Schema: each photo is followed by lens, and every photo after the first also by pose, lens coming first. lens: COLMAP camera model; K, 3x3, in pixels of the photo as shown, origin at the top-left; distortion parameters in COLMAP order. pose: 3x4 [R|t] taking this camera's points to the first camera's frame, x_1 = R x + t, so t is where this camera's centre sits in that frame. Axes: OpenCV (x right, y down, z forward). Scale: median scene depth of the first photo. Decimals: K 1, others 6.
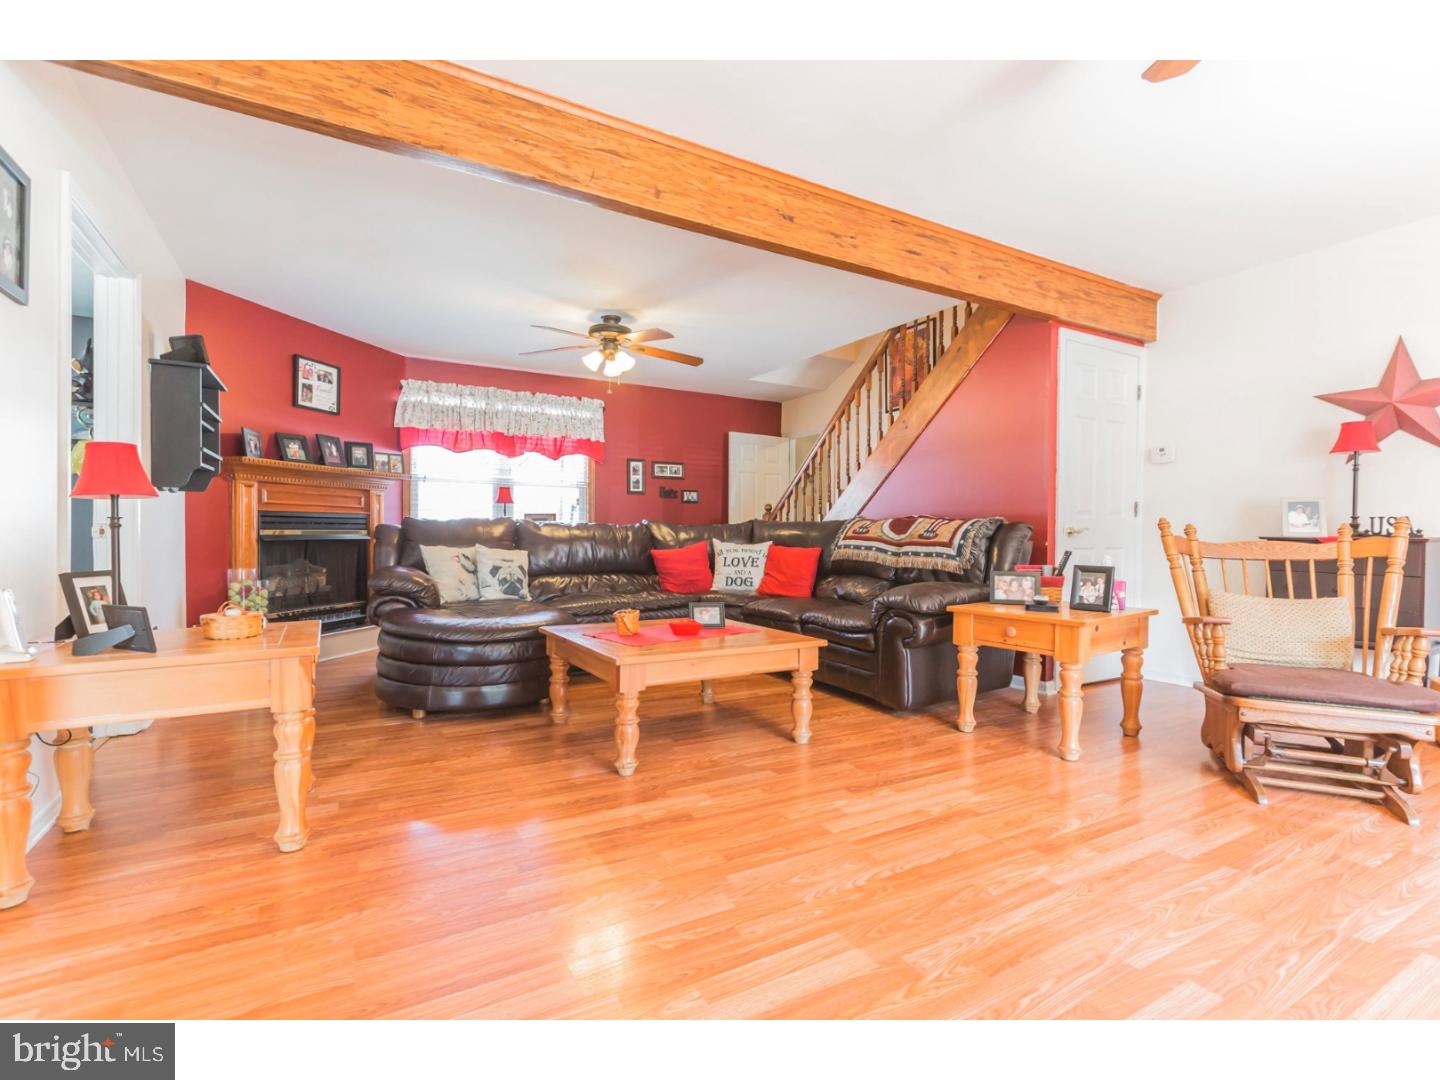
lens RADIAL K [[644.4, 0, 720.0], [0, 644.4, 540.0], [0, 0, 1]] dist [-0.000151, -0.000025]
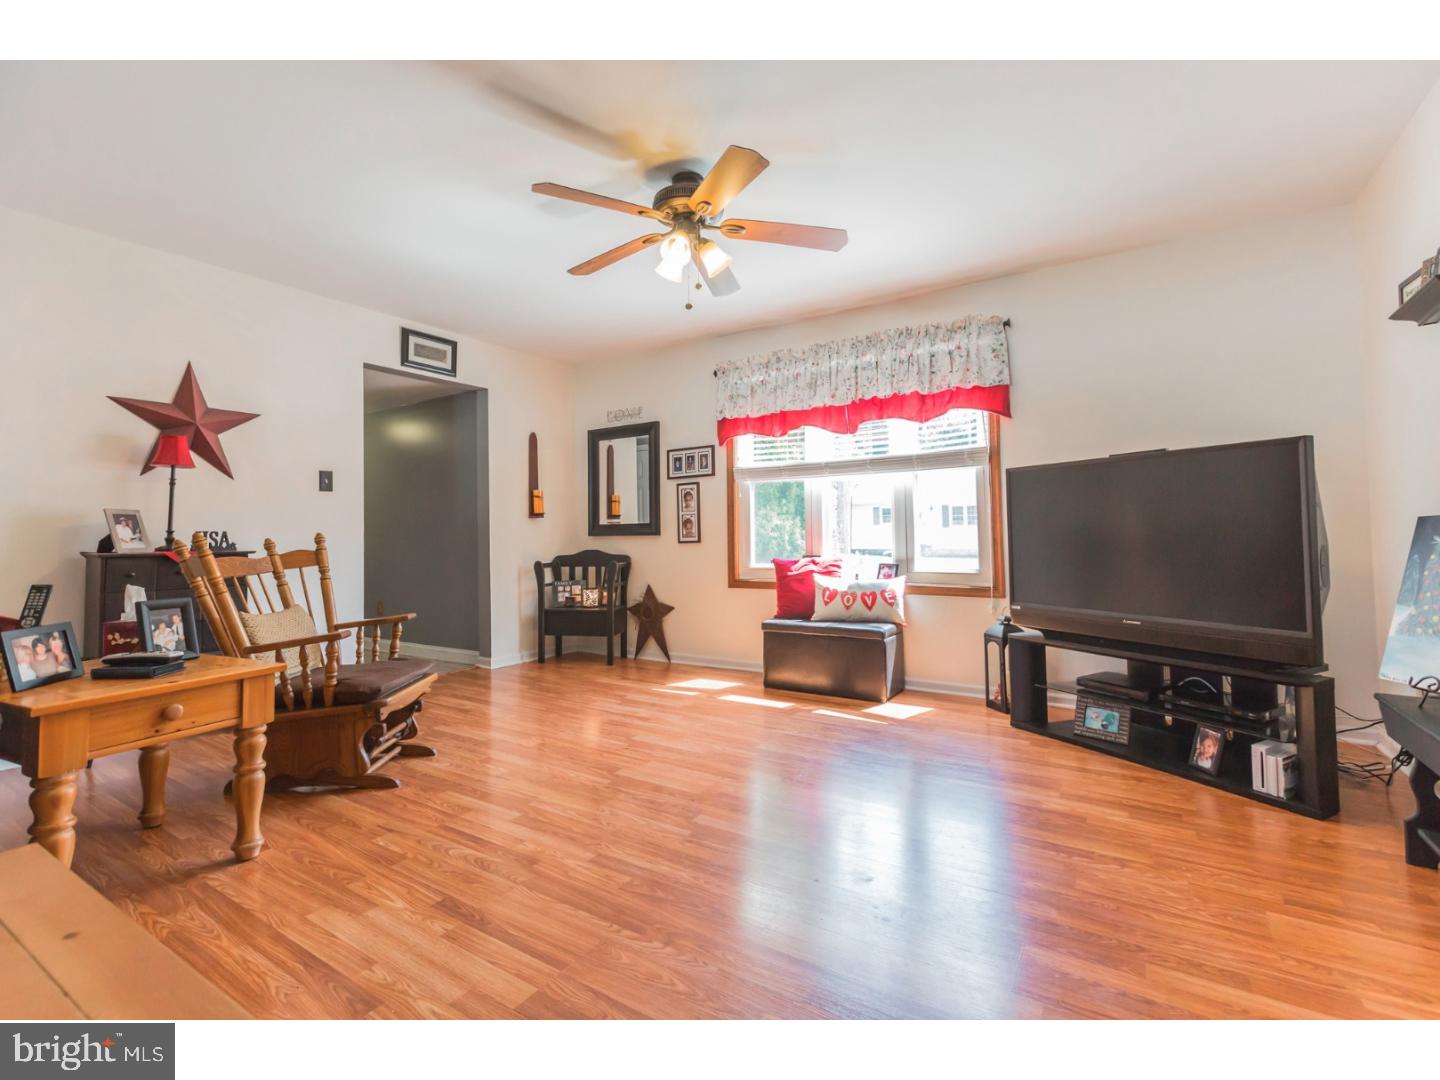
lens RADIAL K [[644.2, 0, 789.7], [0, 644.2, 509.7], [0, 0, 1]] dist [0.000384, 0.000170]
pose [[-0.507172, 0.031384, 0.861273, -0.400329], [0.019313, 0.999500, -0.025048, -0.029045], [-0.861629, 0.003930, -0.507524, 0.773862]]
